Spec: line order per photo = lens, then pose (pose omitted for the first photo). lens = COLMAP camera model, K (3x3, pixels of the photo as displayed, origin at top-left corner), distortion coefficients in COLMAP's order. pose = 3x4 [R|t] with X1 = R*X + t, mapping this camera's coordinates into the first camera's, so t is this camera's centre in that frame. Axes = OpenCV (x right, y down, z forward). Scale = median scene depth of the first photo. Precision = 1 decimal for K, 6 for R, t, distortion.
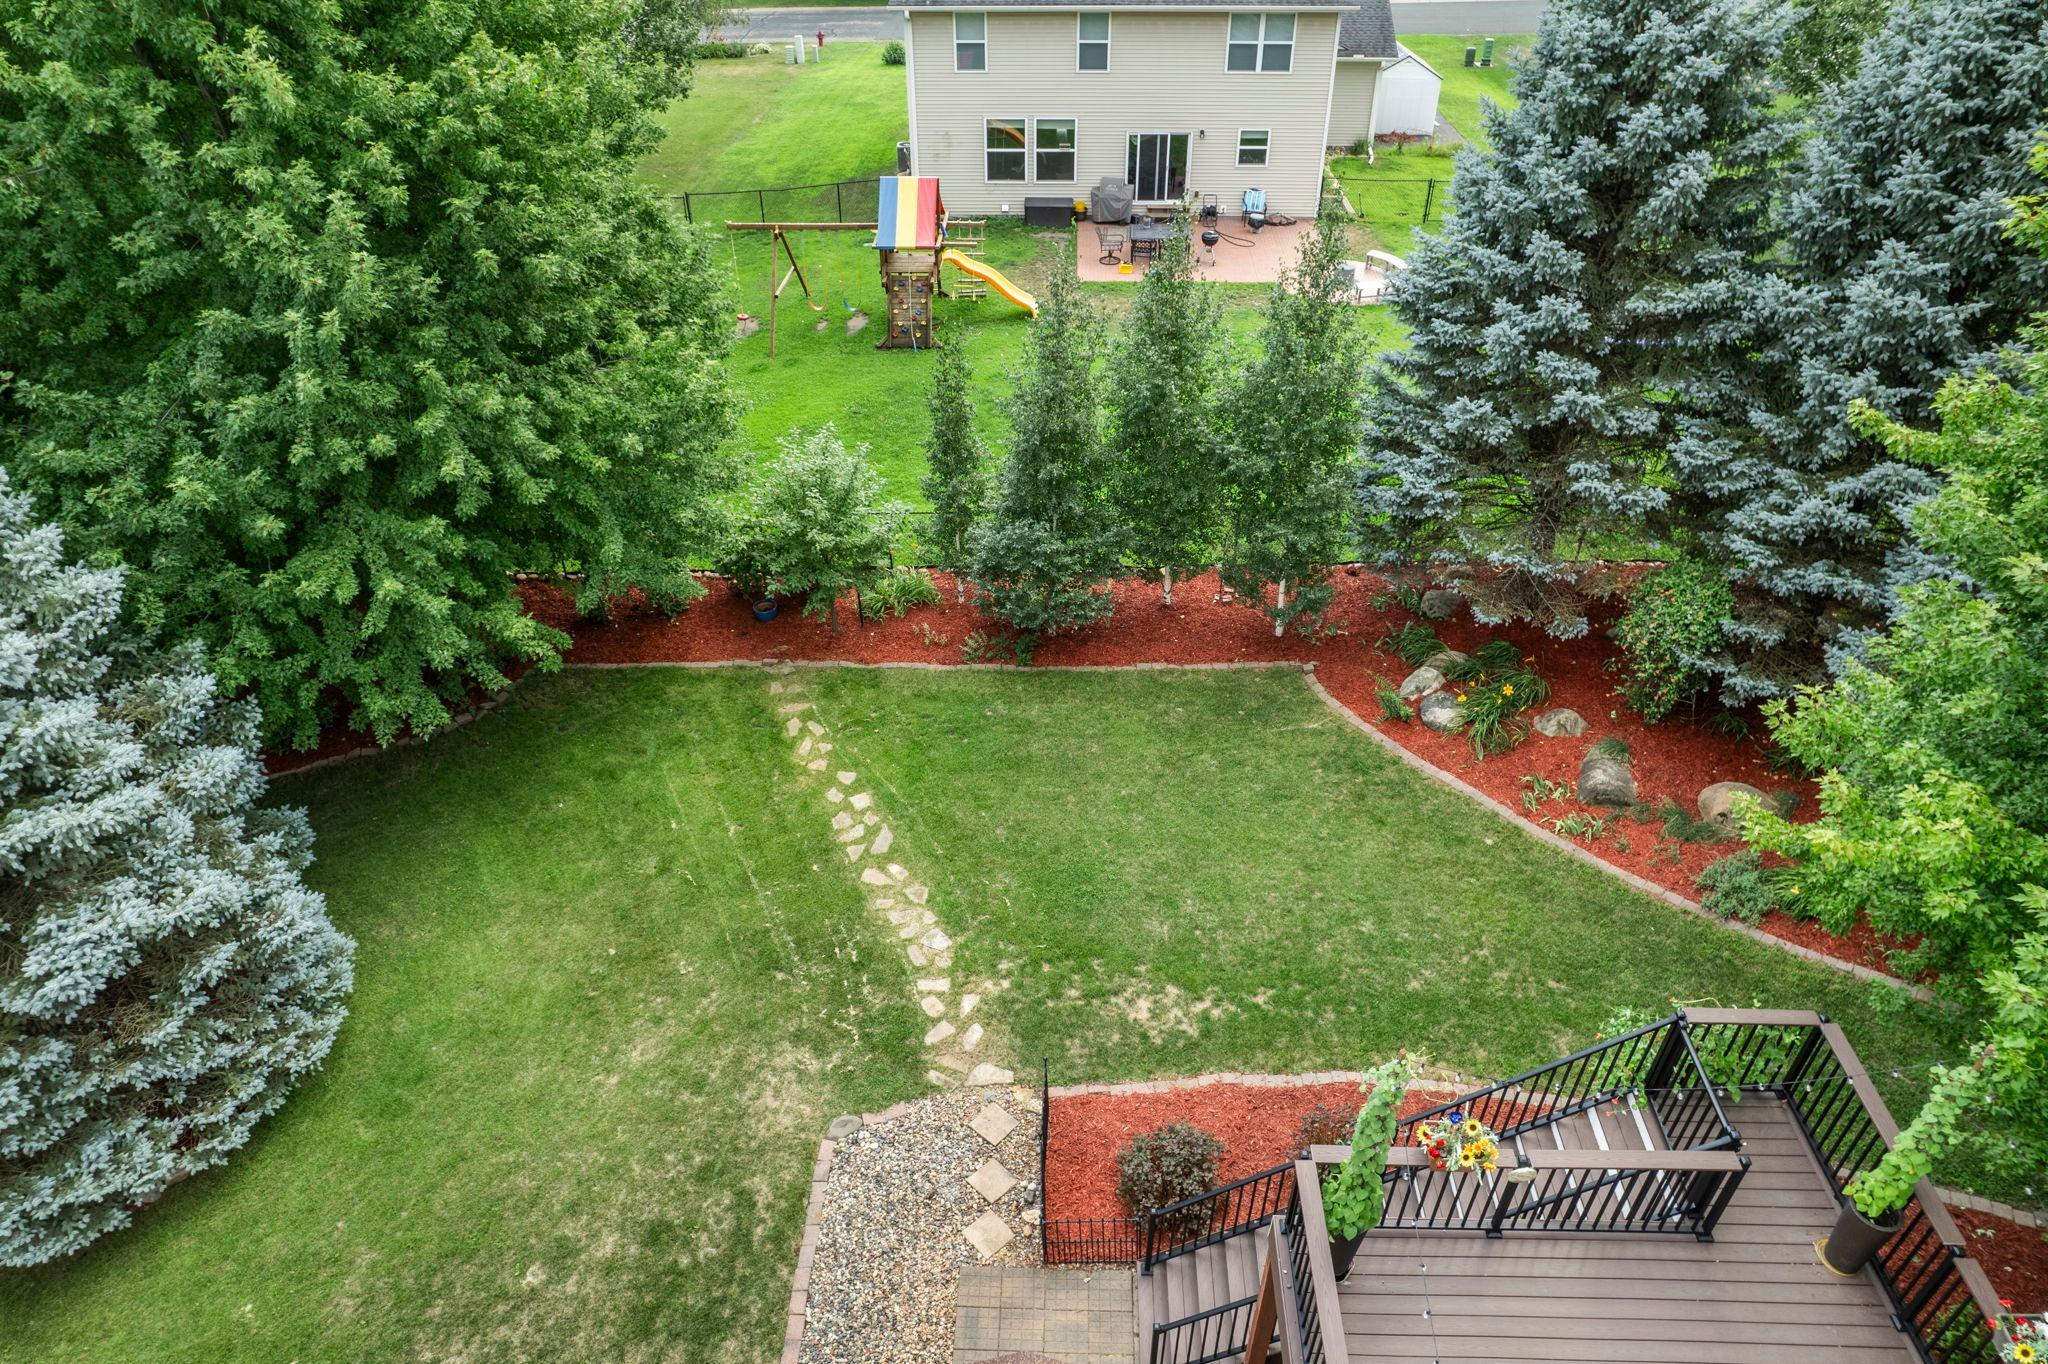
lens RADIAL K [[1307.8, 0, 1024.0], [0, 1307.8, 682.0], [0, 0, 1]] dist [-0.051123, 0.017117]
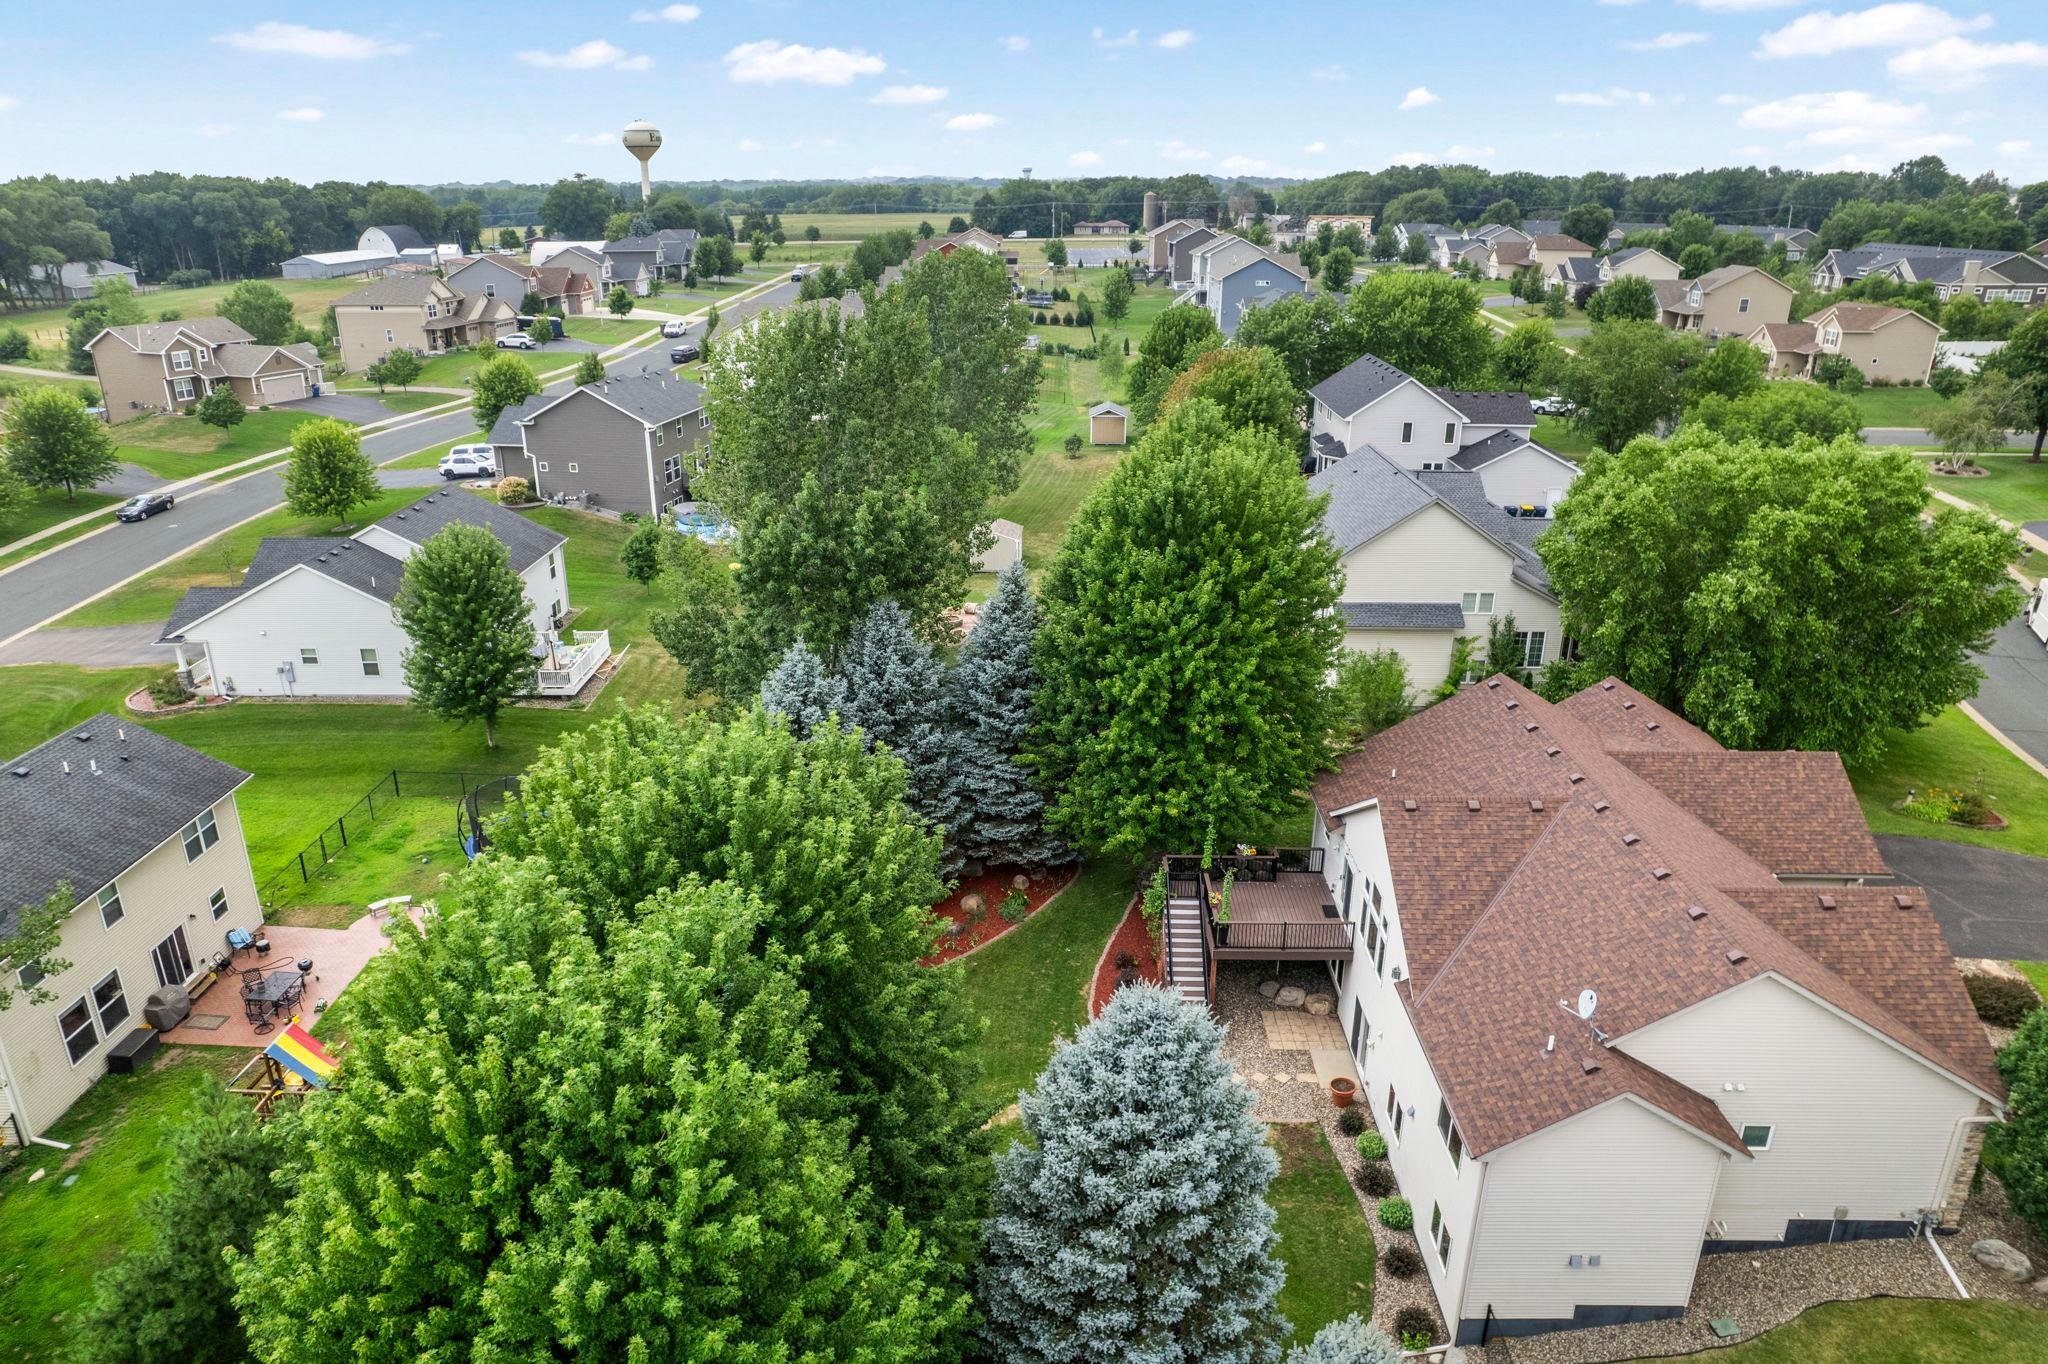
lens RADIAL K [[1307.8, 0, 1024.0], [0, 1307.8, 682.0], [0, 0, 1]] dist [-0.051123, 0.017117]
pose [[0.005488, -0.353044, 0.935591, -0.861163], [0.604590, 0.746409, 0.278110, -0.444833], [-0.796518, 0.564123, 0.217543, 0.026642]]
